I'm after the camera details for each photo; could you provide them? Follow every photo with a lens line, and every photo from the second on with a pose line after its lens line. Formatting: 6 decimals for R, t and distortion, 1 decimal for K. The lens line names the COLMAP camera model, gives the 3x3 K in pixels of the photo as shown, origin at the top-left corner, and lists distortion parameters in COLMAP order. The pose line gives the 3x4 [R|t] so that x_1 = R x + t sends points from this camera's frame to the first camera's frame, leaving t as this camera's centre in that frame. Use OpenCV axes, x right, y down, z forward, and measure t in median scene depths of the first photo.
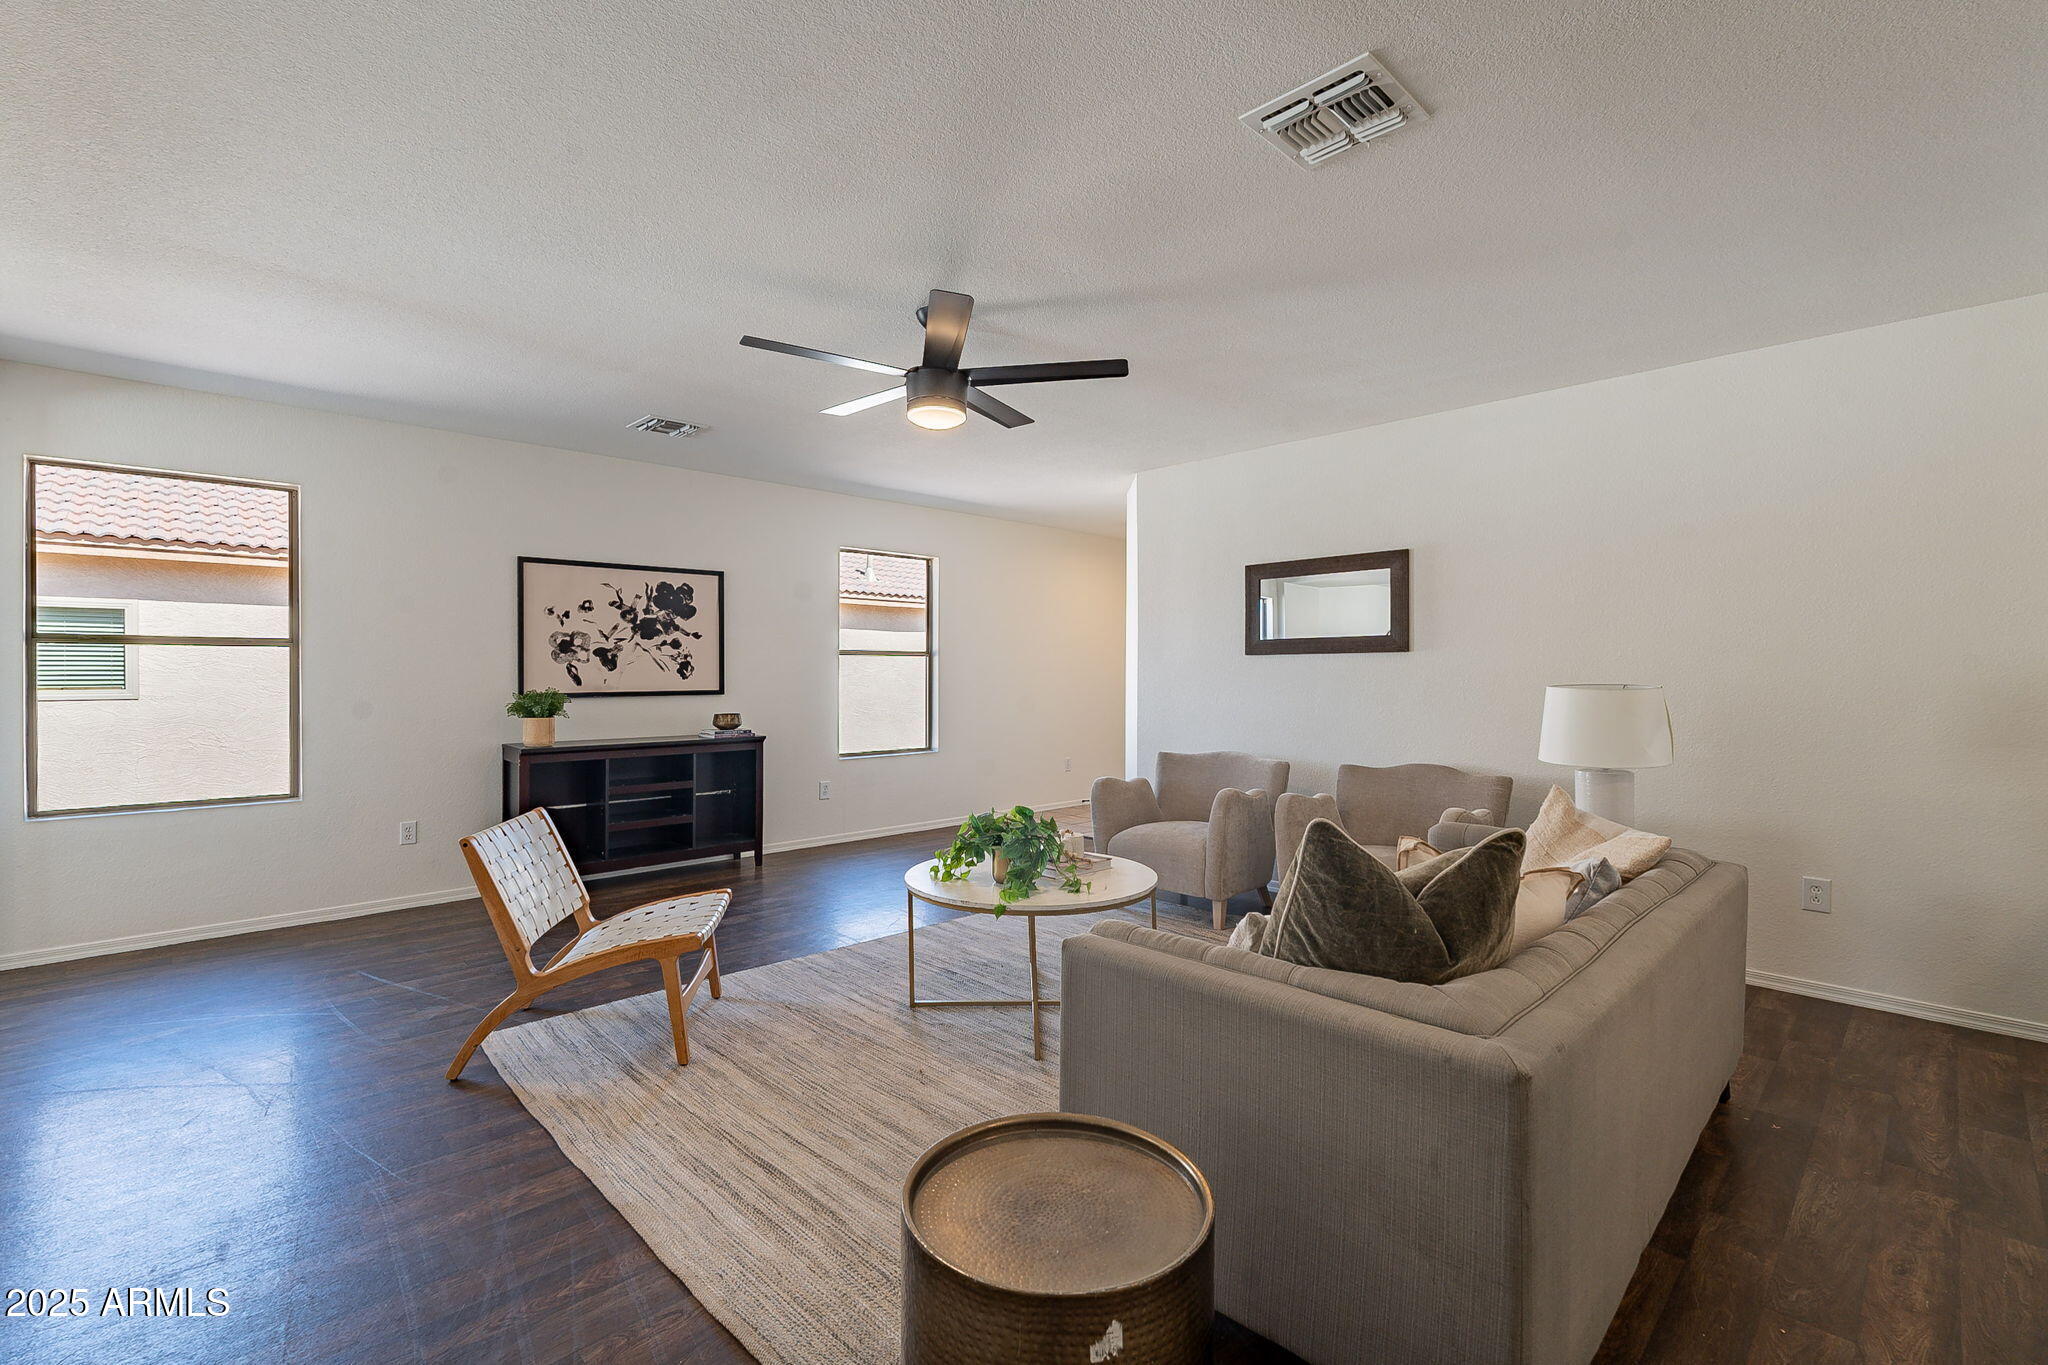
lens RADIAL K [[903.1, 0, 1017.6], [0, 903.1, 682.7], [0, 0, 1]] dist [0.000151, 0.000055]
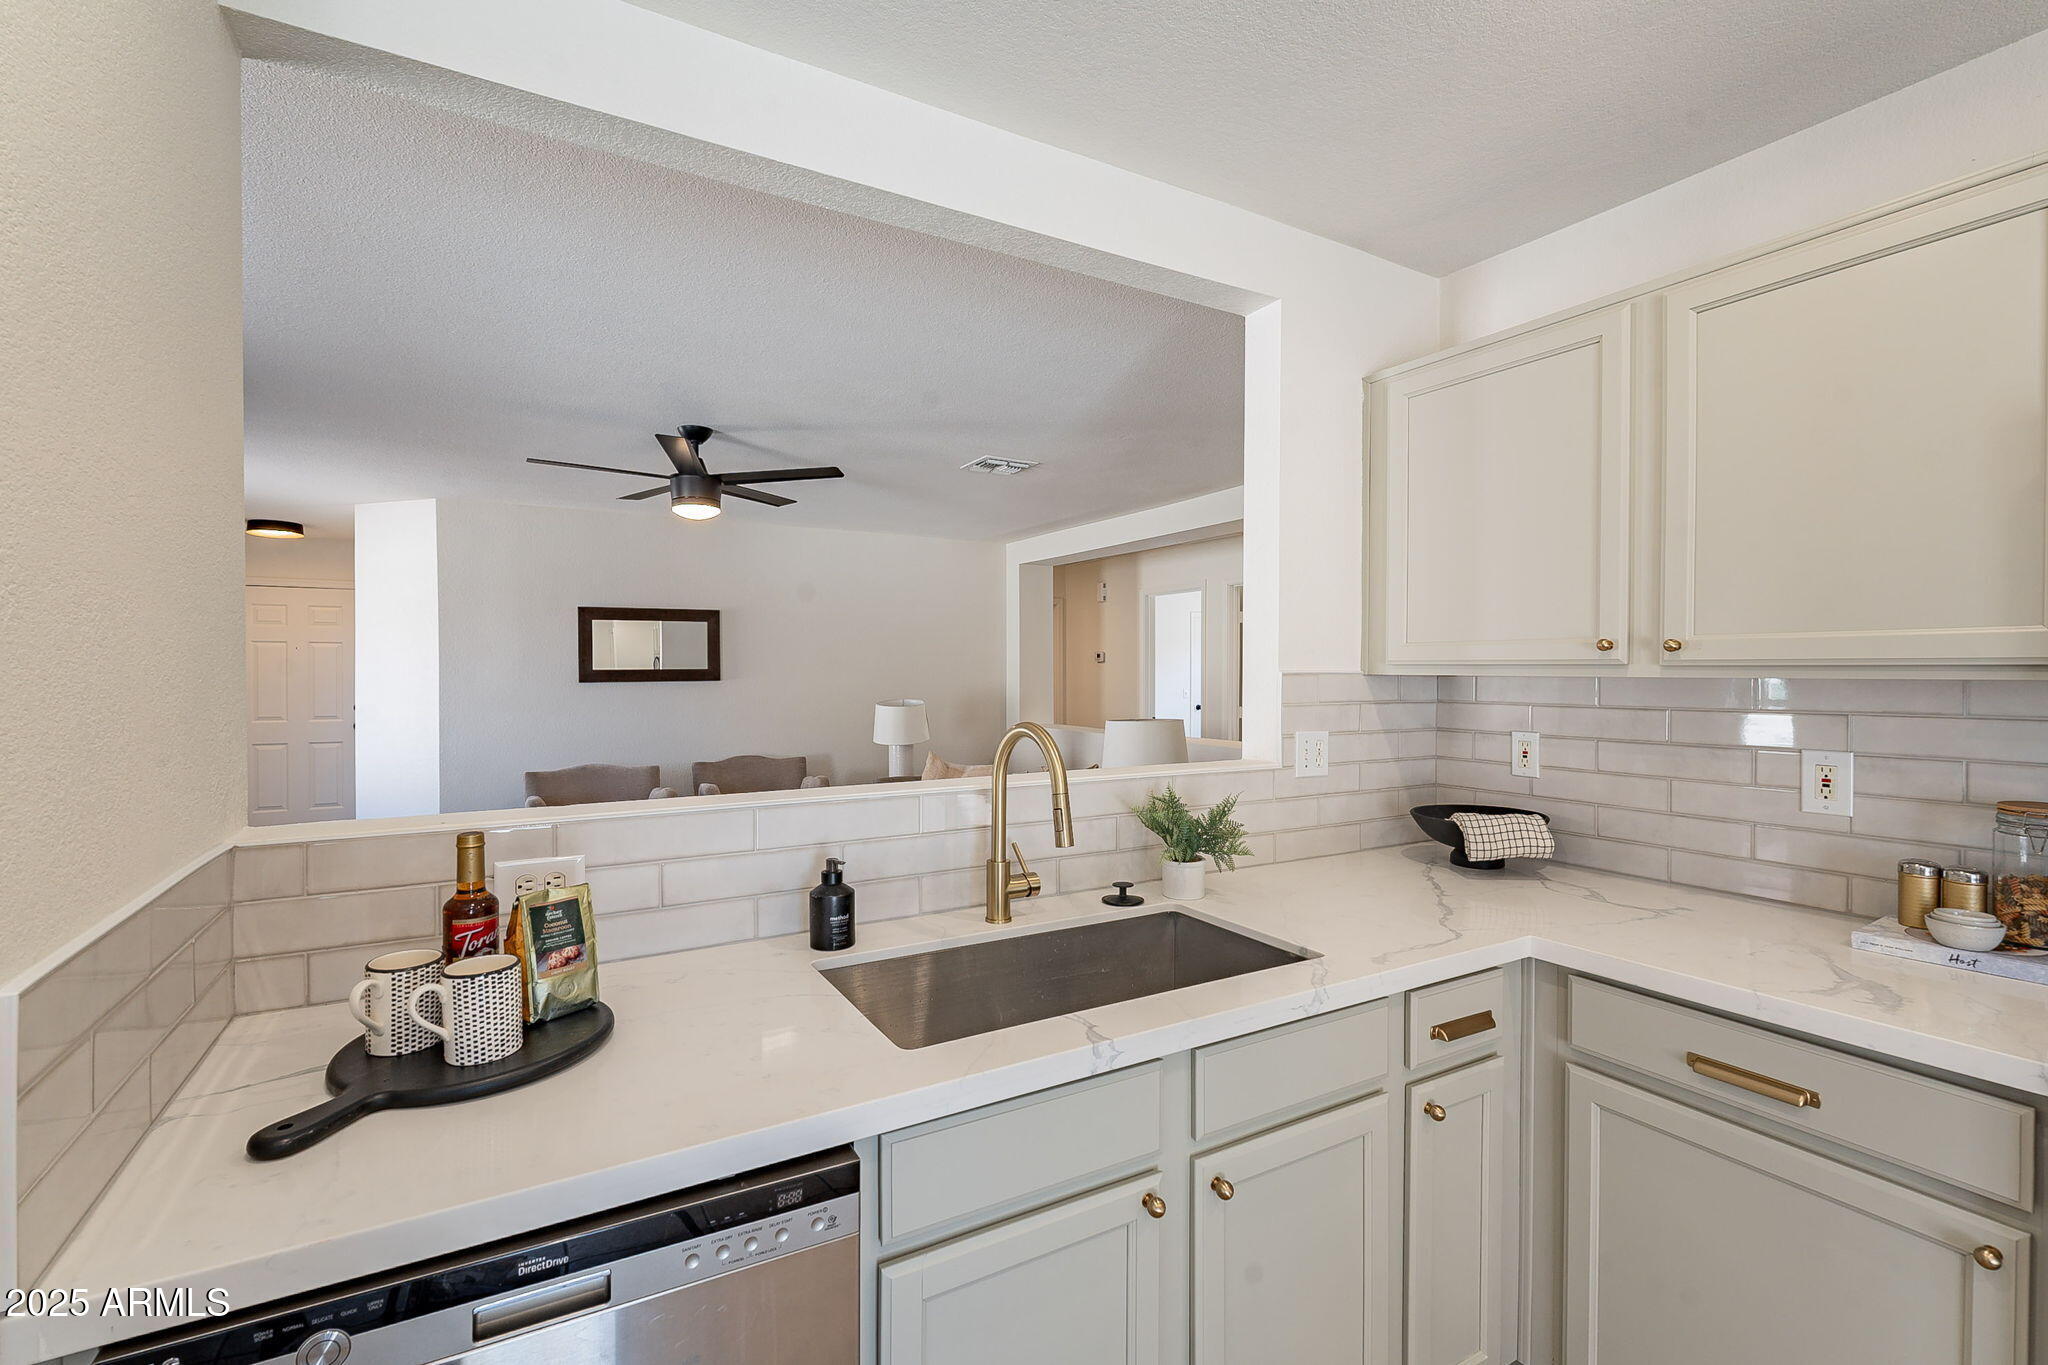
lens RADIAL K [[896.0, 0, 1024.0], [0, 896.0, 682.5], [0, 0, 1]] dist [-0.004969, 0.000550]
pose [[0.242390, -0.014126, 0.970076, -0.729562], [0.015555, 0.999822, 0.010672, -0.033130], [-0.970054, 0.012503, 0.242566, 0.146339]]
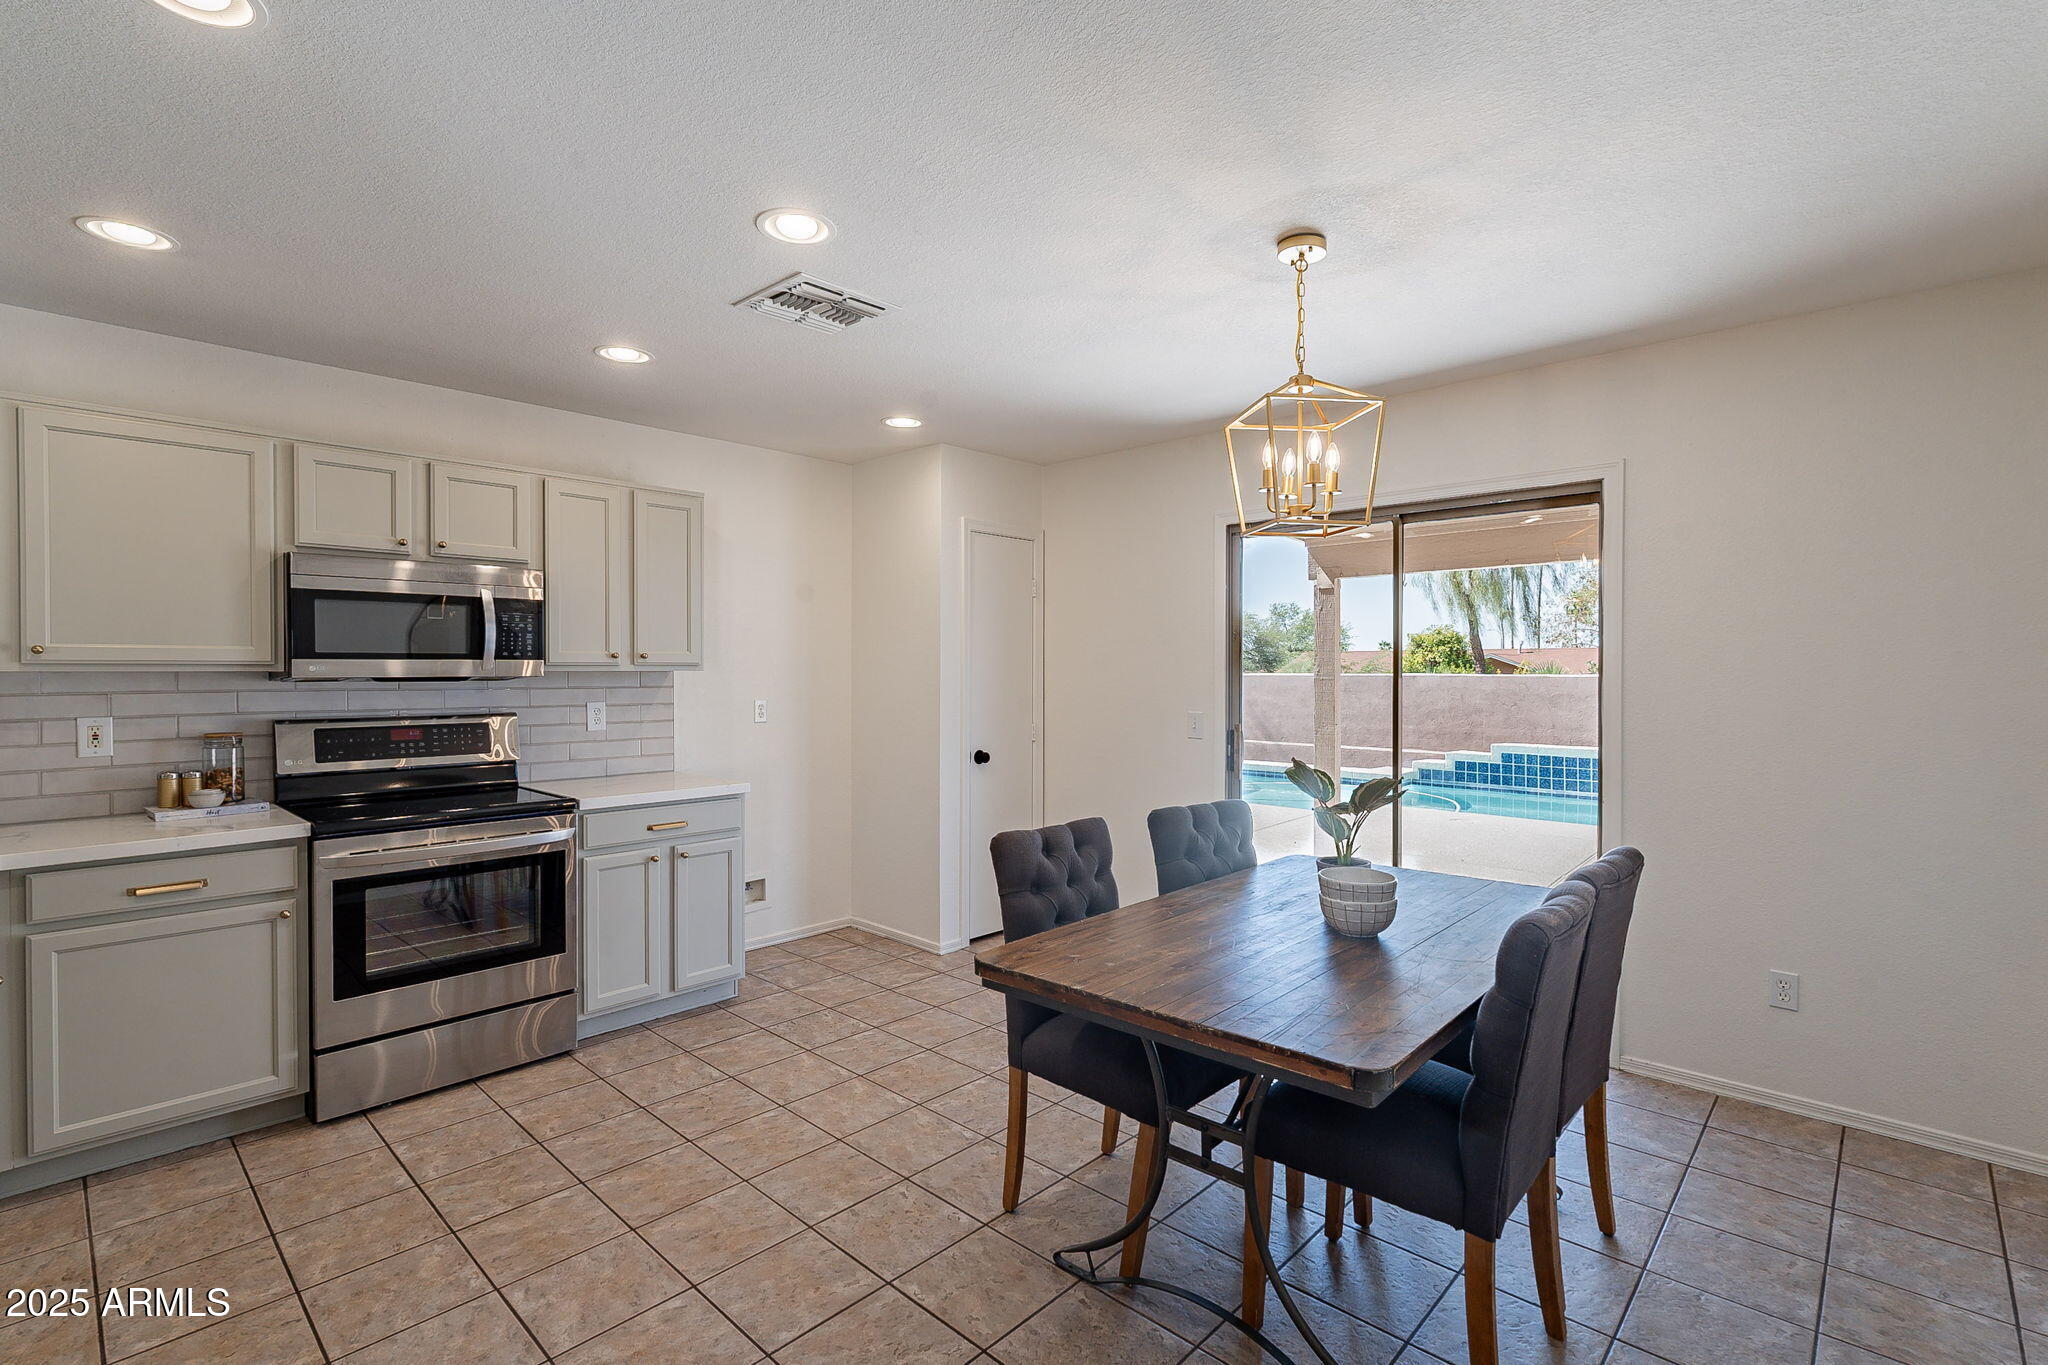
lens RADIAL K [[936.6, 0, 1022.0], [0, 936.6, 681.3], [0, 0, 1]] dist [-0.004166, -0.000205]
pose [[-0.998915, -0.000575, -0.046564, -0.859880], [-0.001925, 0.999579, 0.028949, -0.037993], [0.046528, 0.029007, -0.998496, 0.515201]]
